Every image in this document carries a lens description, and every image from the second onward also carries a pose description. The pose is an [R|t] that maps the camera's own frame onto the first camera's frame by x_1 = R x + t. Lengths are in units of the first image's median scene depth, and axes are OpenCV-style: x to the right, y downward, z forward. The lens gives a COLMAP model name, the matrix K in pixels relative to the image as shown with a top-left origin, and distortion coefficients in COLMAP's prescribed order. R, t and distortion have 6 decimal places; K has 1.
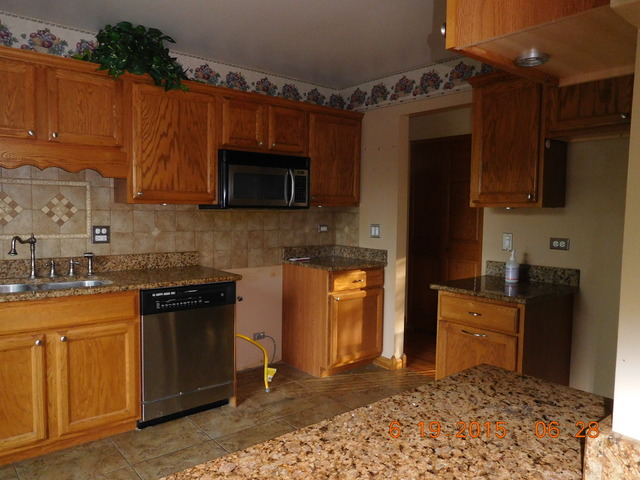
lens RADIAL K [[476.8, 0, 320.8], [0, 476.8, 243.7], [0, 0, 1]] dist [-0.027311, 0.025246]
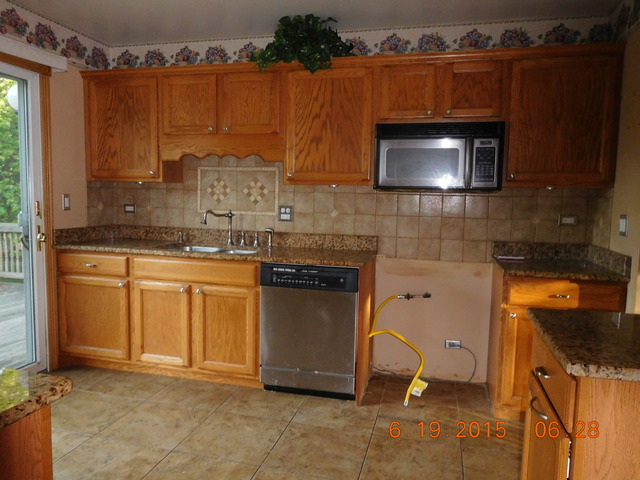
lens RADIAL K [[497.6, 0, 321.1], [0, 497.6, 239.8], [0, 0, 1]] dist [-0.016501, 0.002111]
pose [[0.580986, 0.068371, -0.811037, 0.564286], [-0.070182, 0.996962, 0.033770, -0.002458], [0.810882, 0.037300, 0.584020, 0.397331]]
